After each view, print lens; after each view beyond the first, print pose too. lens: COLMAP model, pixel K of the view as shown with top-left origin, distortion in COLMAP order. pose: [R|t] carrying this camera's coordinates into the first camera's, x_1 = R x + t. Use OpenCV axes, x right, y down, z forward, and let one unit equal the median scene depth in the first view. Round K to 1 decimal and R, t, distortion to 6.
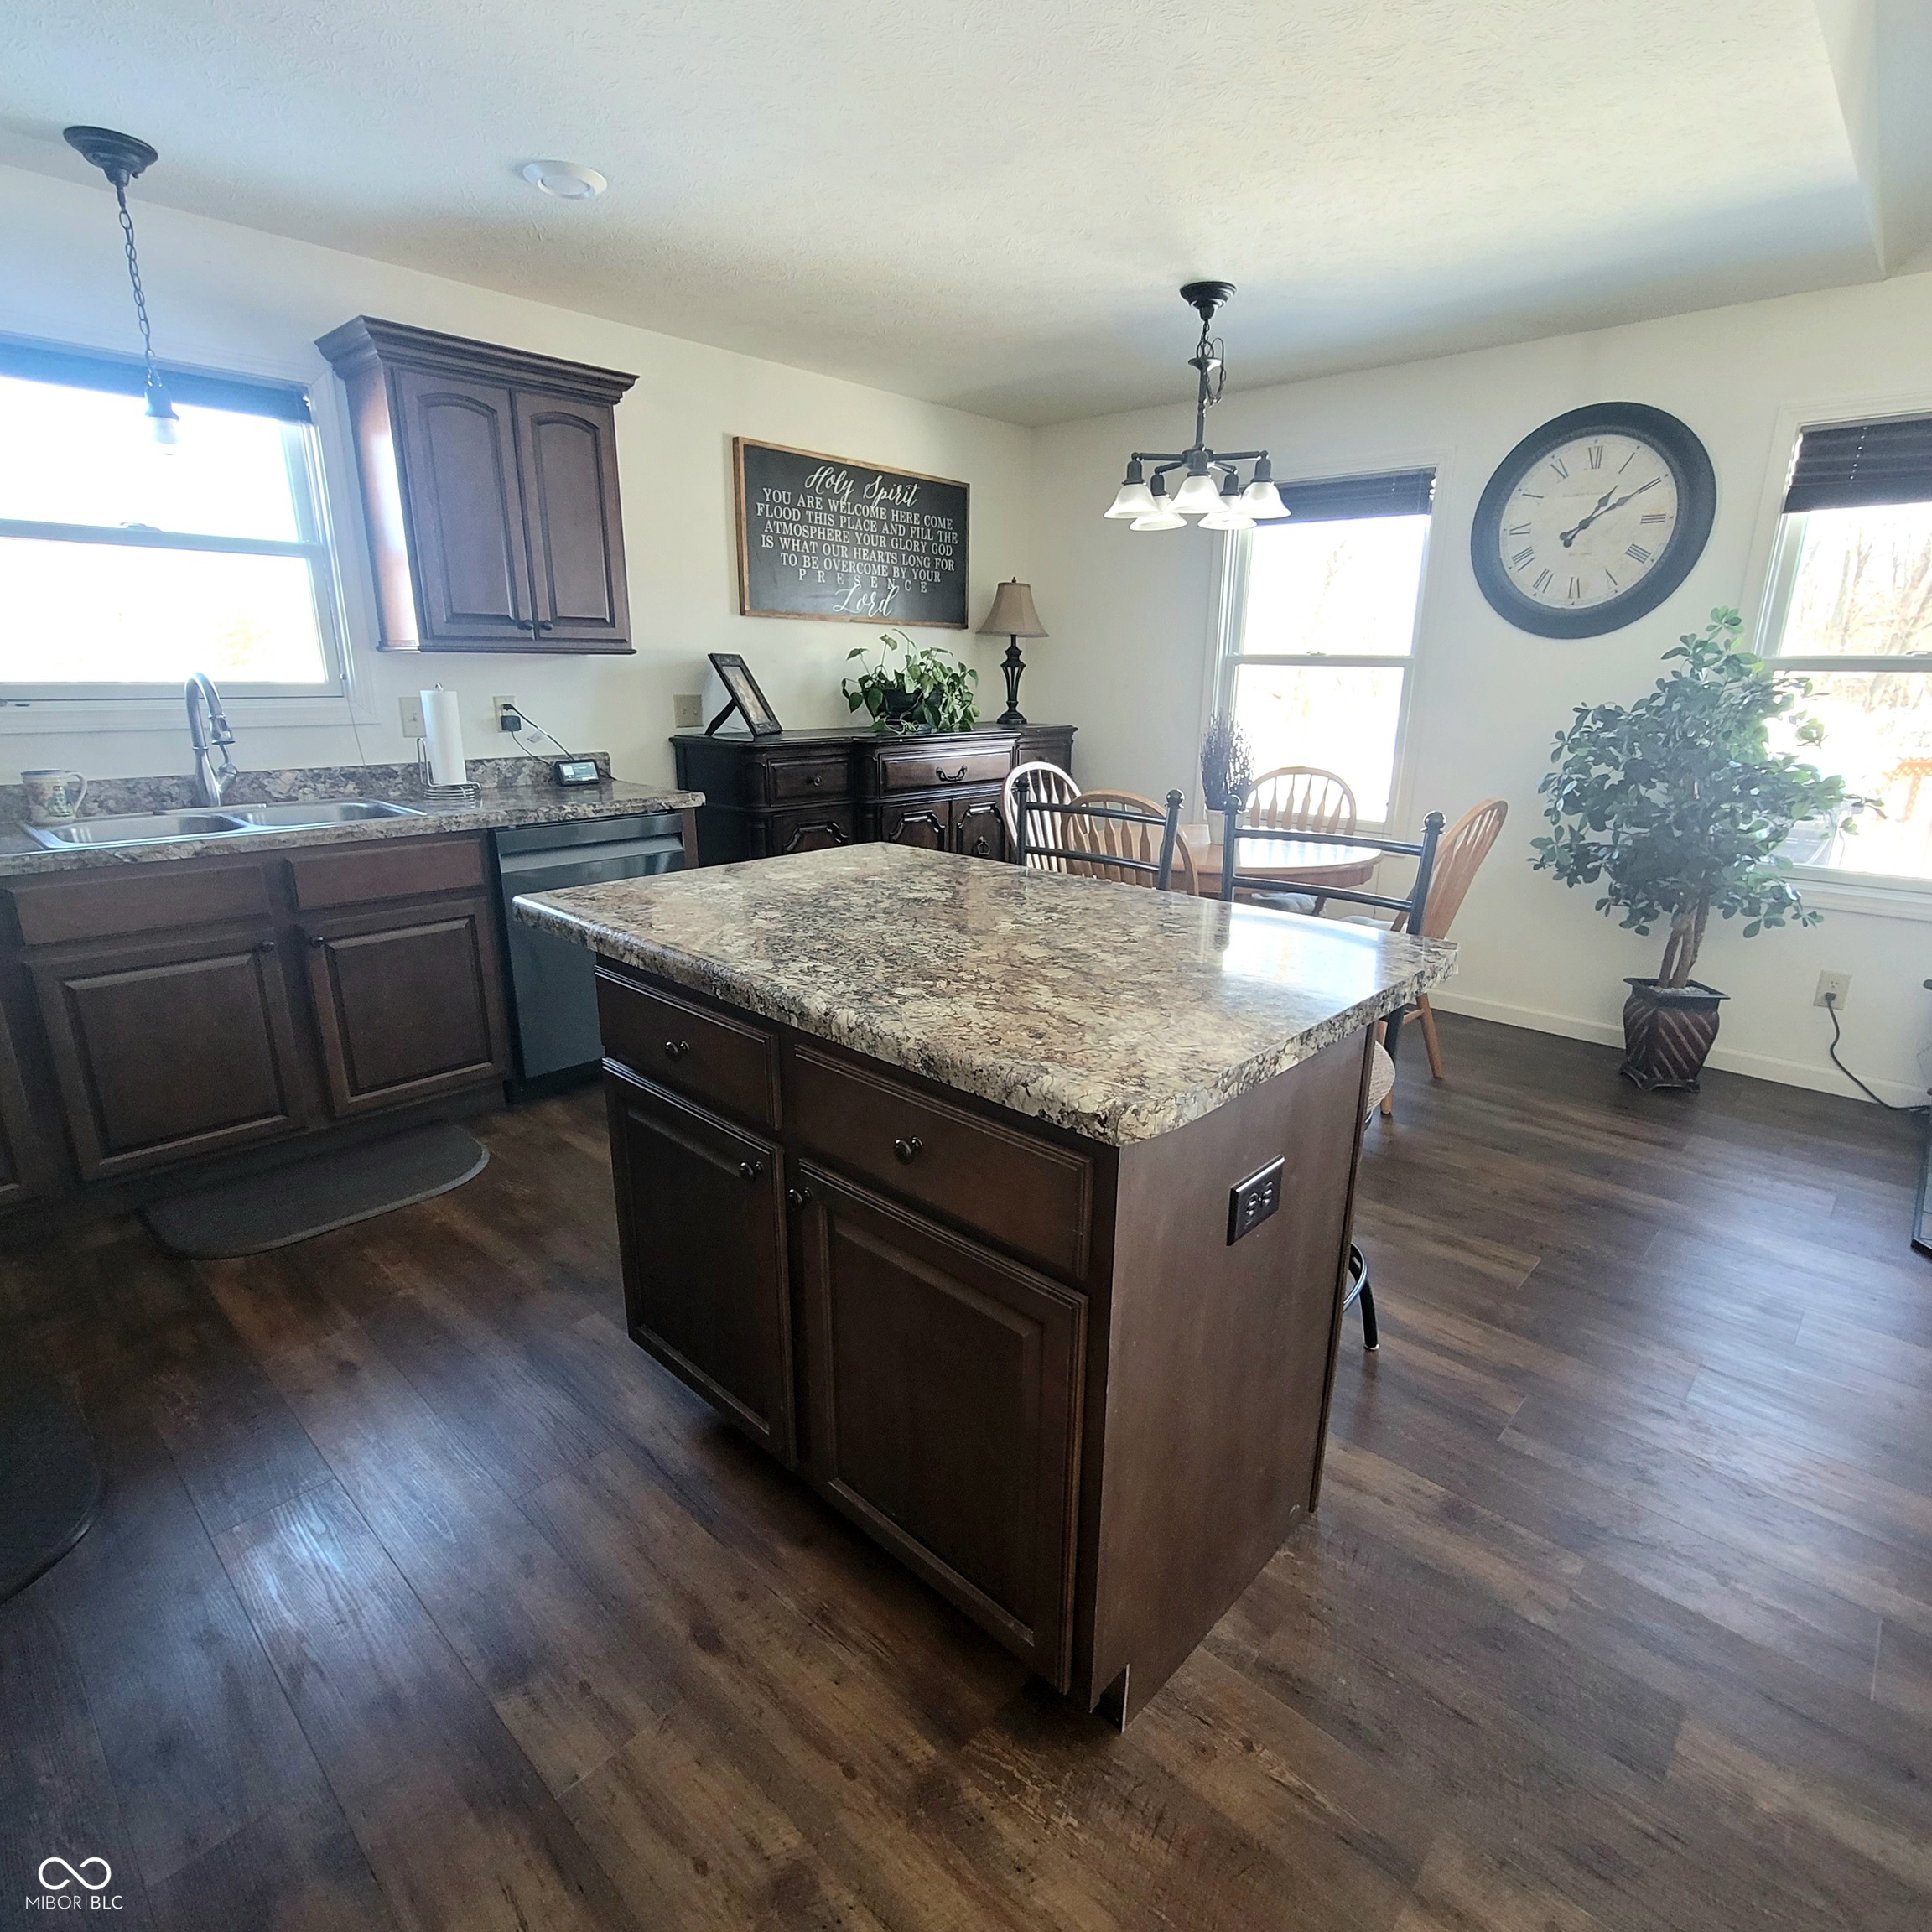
lens RADIAL K [[1060.2, 0, 980.3], [0, 1060.2, 977.5], [0, 0, 1]] dist [-0.010657, 0.003777]
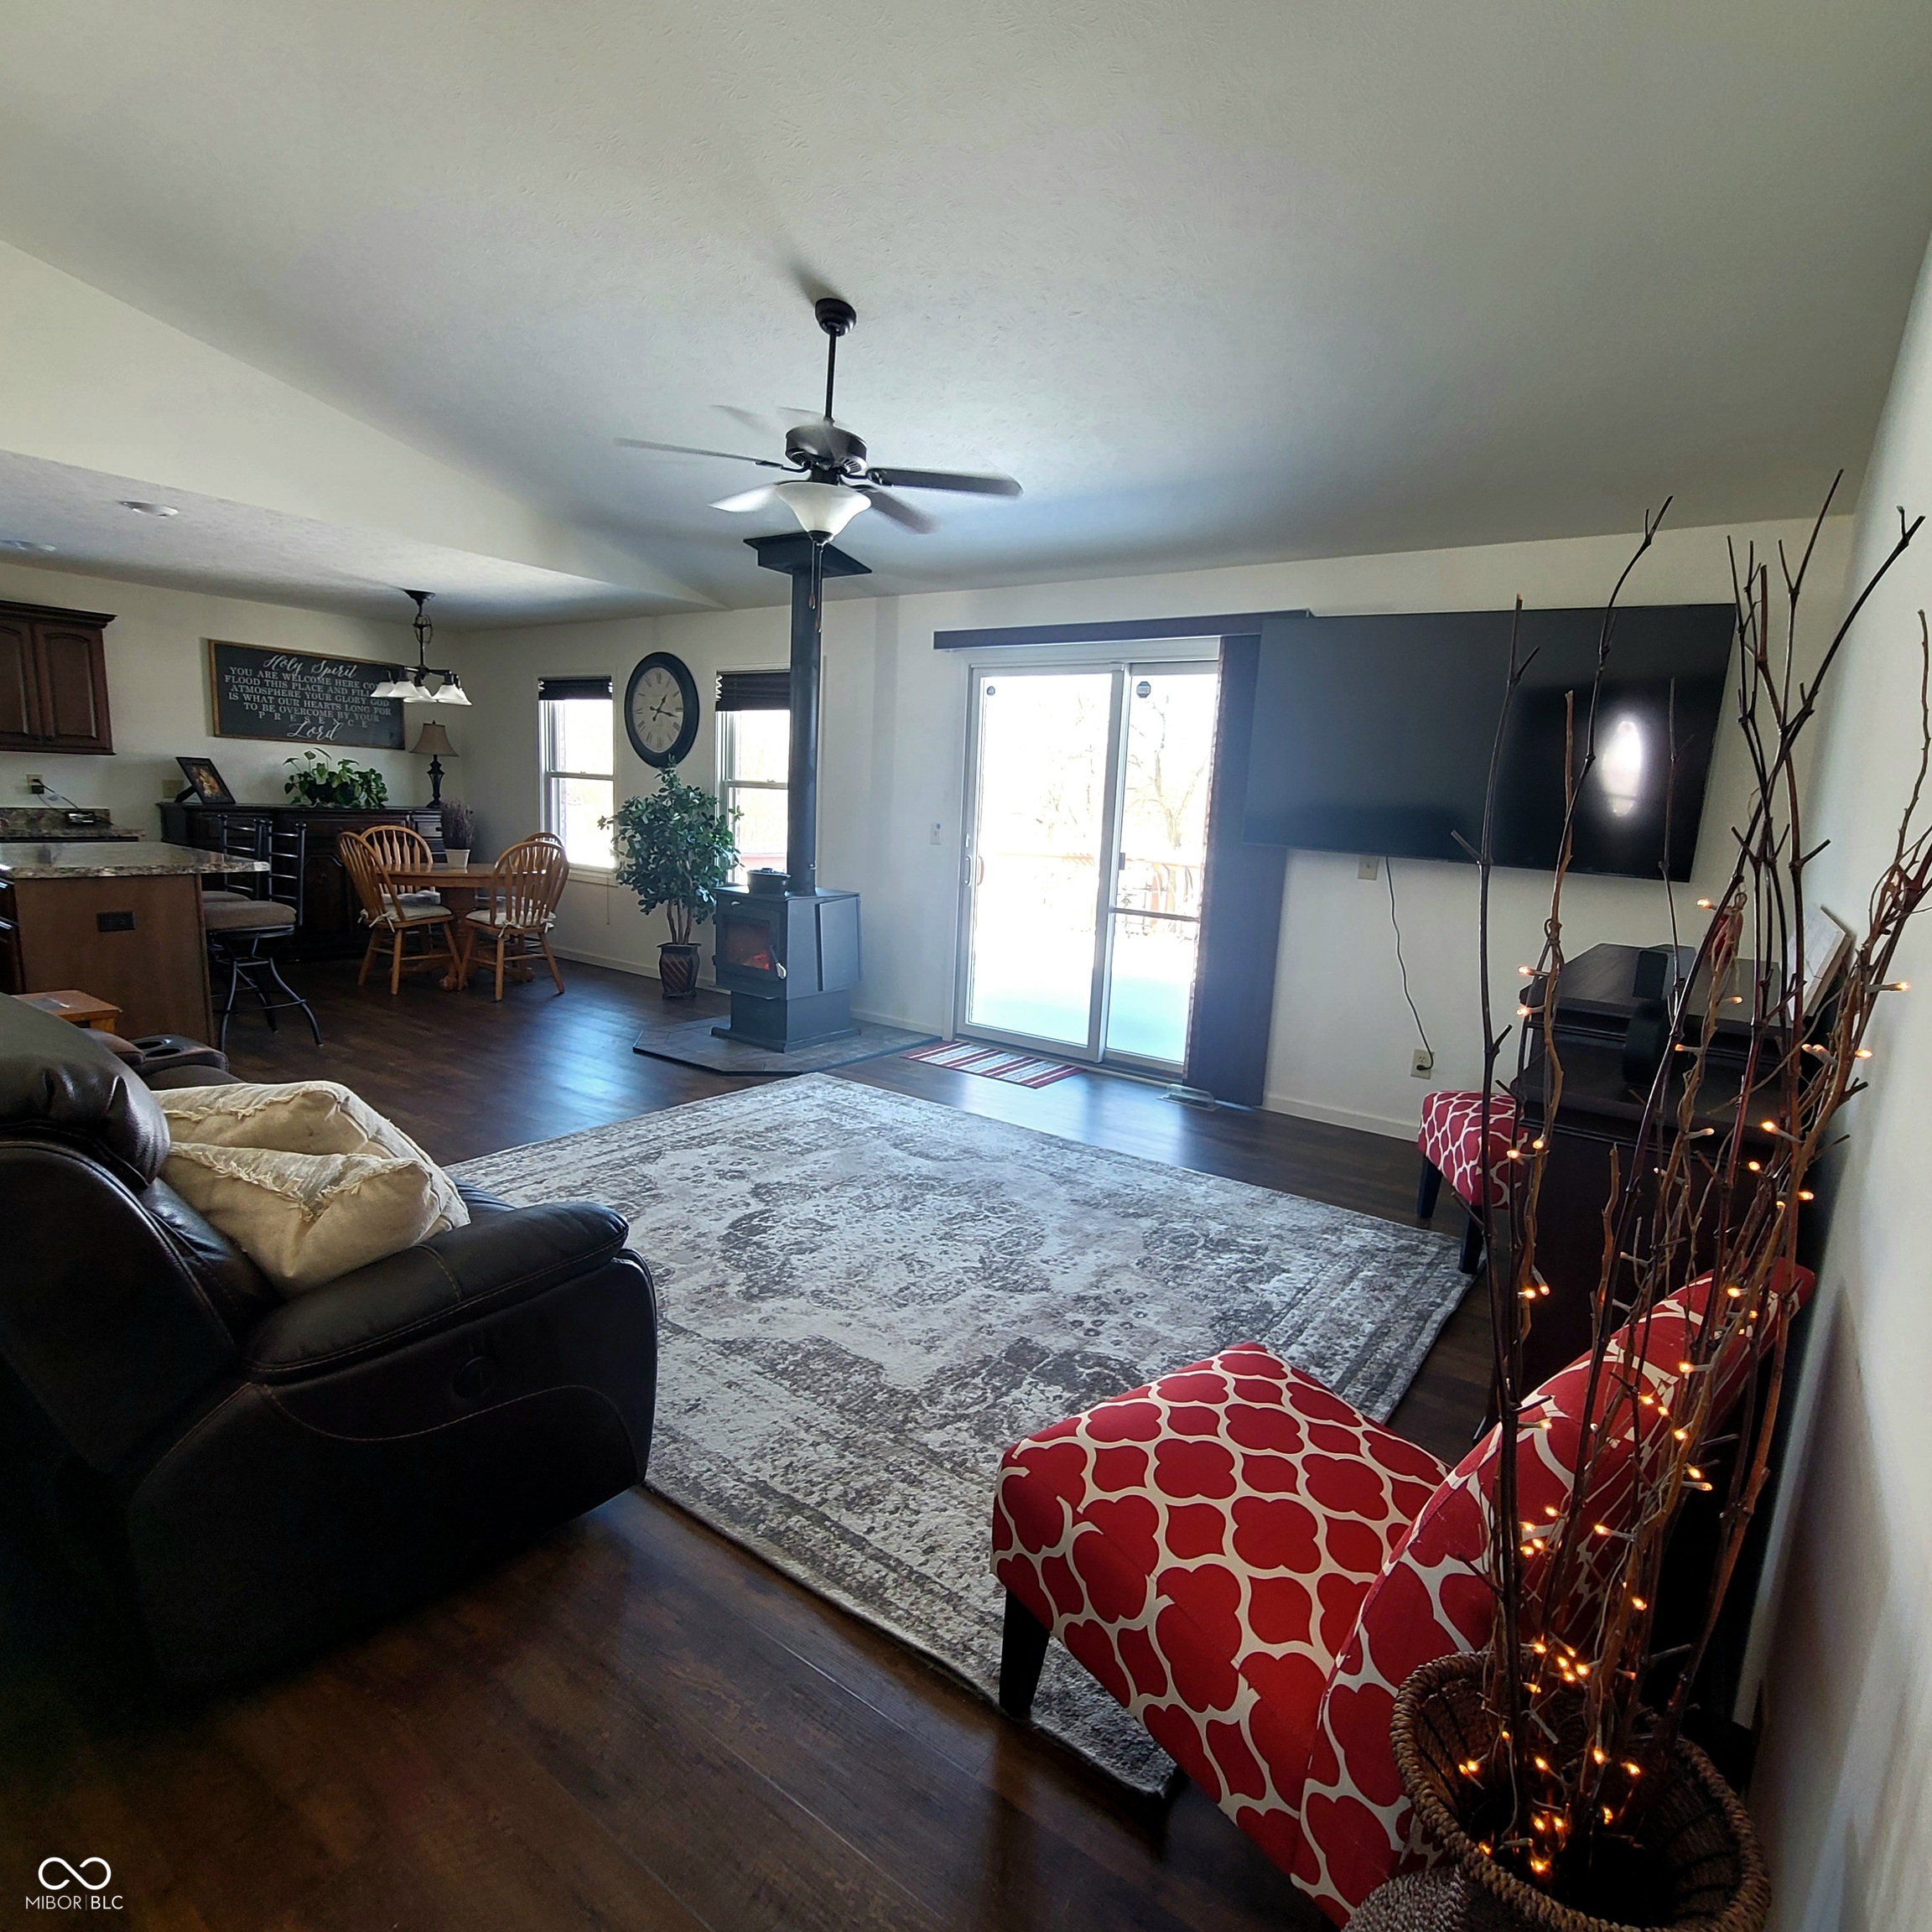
lens RADIAL K [[1060.2, 0, 979.3], [0, 1060.2, 980.2], [0, 0, 1]] dist [-0.010657, 0.003777]
pose [[0.991753, 0.017711, 0.126936, 0.972734], [-0.004045, 0.994239, -0.107114, 0.283507], [-0.128101, 0.105717, 0.986111, -0.993626]]
